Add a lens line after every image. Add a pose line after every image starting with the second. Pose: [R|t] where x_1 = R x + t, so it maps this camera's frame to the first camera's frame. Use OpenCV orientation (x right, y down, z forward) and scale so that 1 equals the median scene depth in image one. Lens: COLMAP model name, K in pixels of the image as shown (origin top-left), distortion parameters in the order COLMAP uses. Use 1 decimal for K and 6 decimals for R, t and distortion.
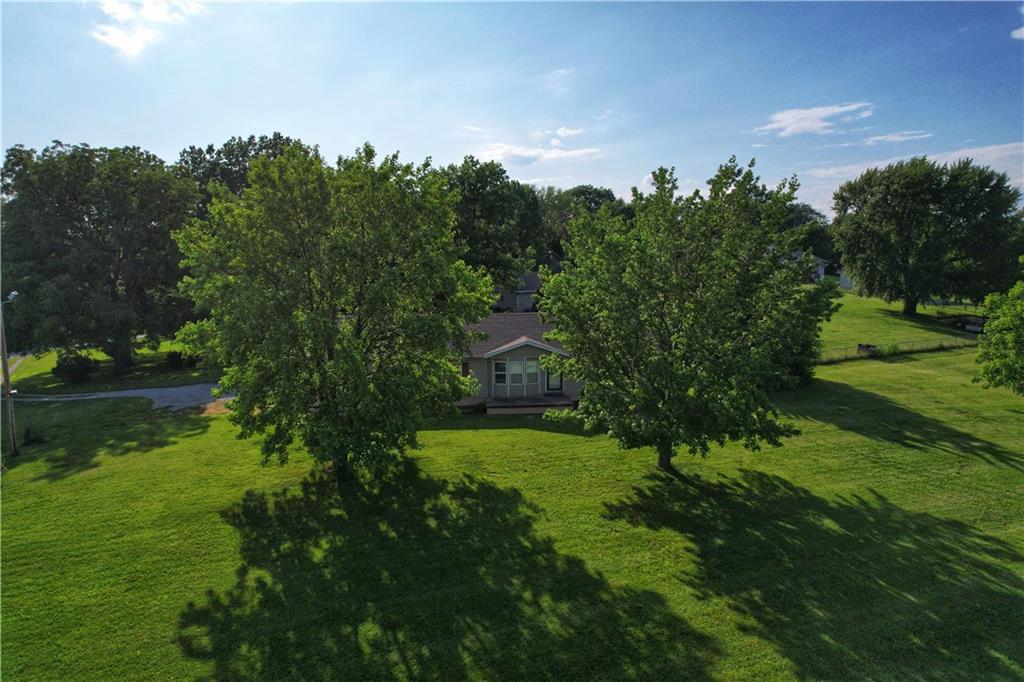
lens RADIAL K [[661.3, 0, 507.0], [0, 661.3, 338.6], [0, 0, 1]] dist [-0.074282, 0.078229]
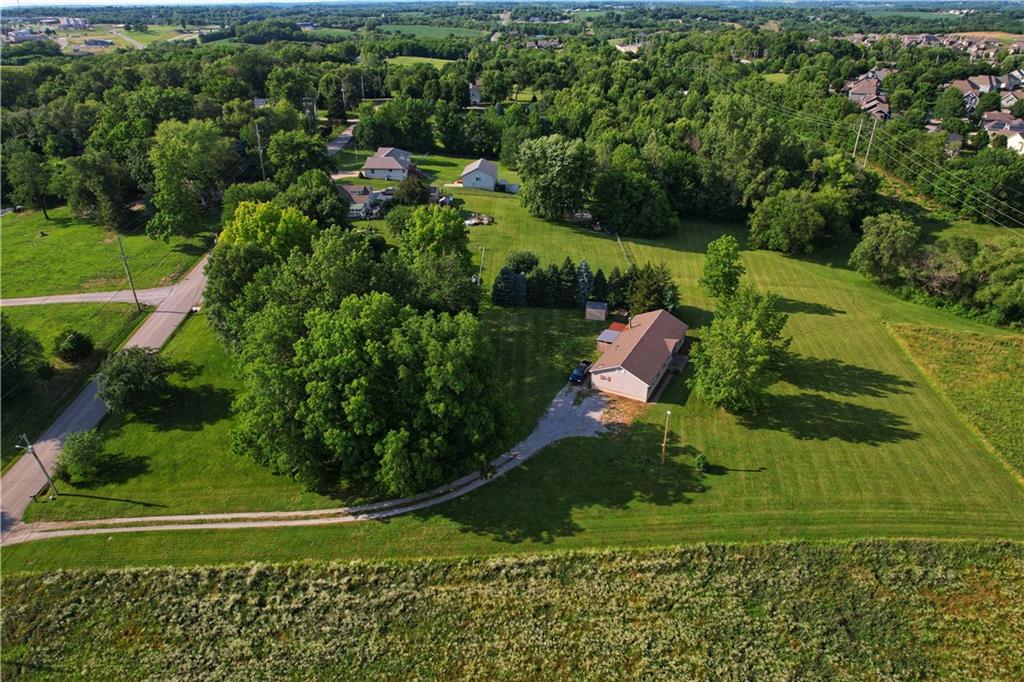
lens RADIAL K [[661.3, 0, 507.0], [0, 661.3, 338.6], [0, 0, 1]] dist [-0.074282, 0.078229]
pose [[0.534489, -0.394225, 0.747602, -3.762434], [0.113456, 0.910013, 0.398754, -1.859314], [-0.837526, -0.128309, 0.531119, 0.210486]]
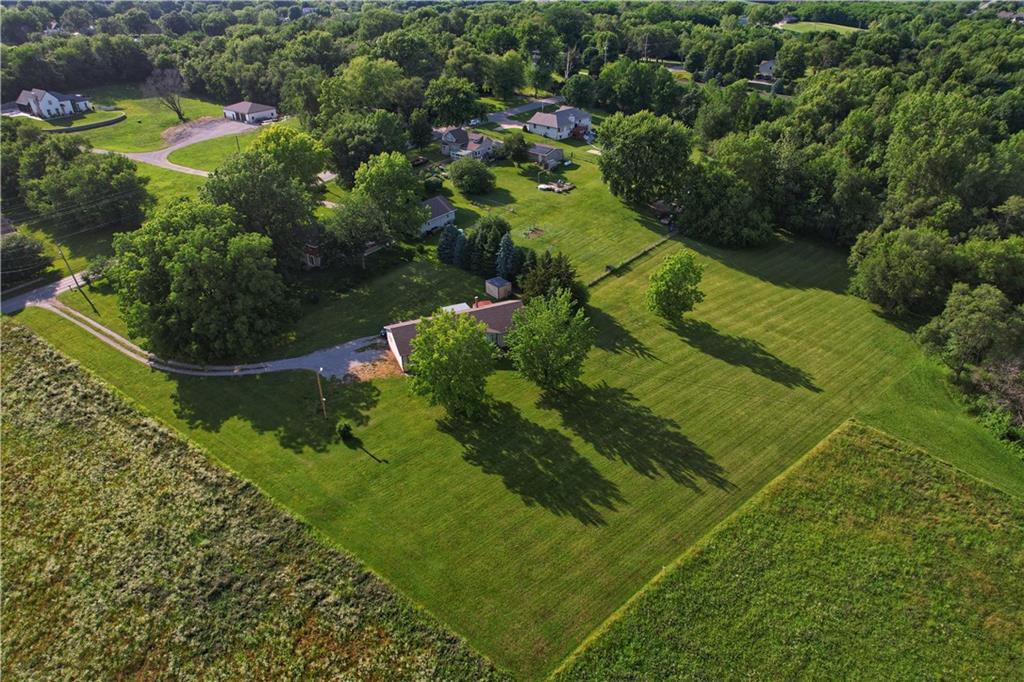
lens RADIAL K [[661.3, 0, 507.0], [0, 661.3, 338.6], [0, 0, 1]] dist [-0.074282, 0.078229]
pose [[0.944335, -0.172733, 0.279990, -0.981632], [0.049765, 0.916281, 0.397432, -1.571282], [-0.325199, -0.361375, 0.873873, -2.061629]]
